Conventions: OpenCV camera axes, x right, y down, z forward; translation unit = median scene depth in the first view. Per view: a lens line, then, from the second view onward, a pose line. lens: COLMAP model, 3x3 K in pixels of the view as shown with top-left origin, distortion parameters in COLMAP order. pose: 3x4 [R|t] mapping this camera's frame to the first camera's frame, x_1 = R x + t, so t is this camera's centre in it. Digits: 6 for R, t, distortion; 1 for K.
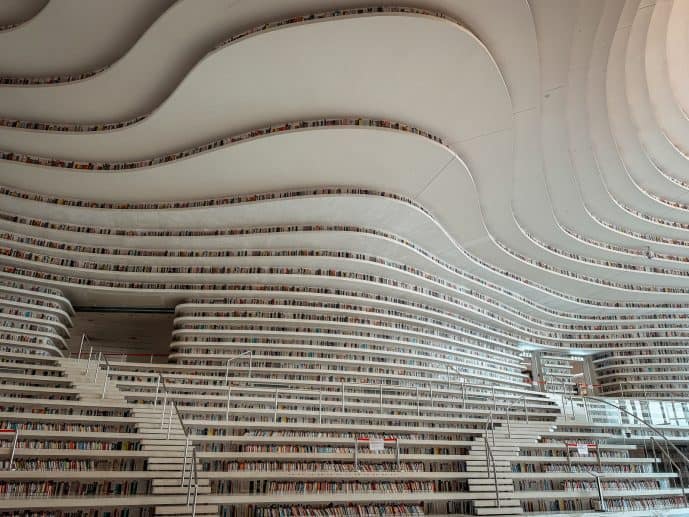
lens RADIAL K [[501.2, 0, 344.5], [0, 501.2, 258.5], [0, 0, 1]] dist [0.095184, -0.130582]
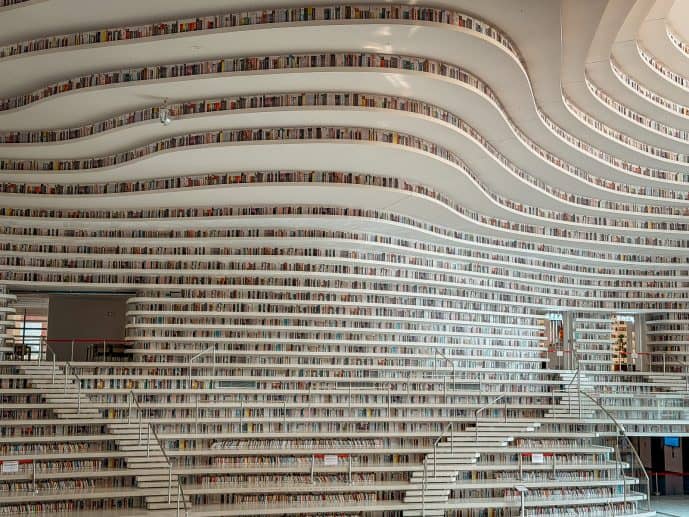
lens RADIAL K [[961.4, 0, 344.5], [0, 961.4, 258.5], [0, 0, 1]] dist [0.124877, -0.091223]
pose [[0.999431, 0.000973, -0.033728, 0.122918], [0.007636, 0.967127, 0.254180, -0.455343], [0.032867, -0.254293, 0.966569, -0.713794]]
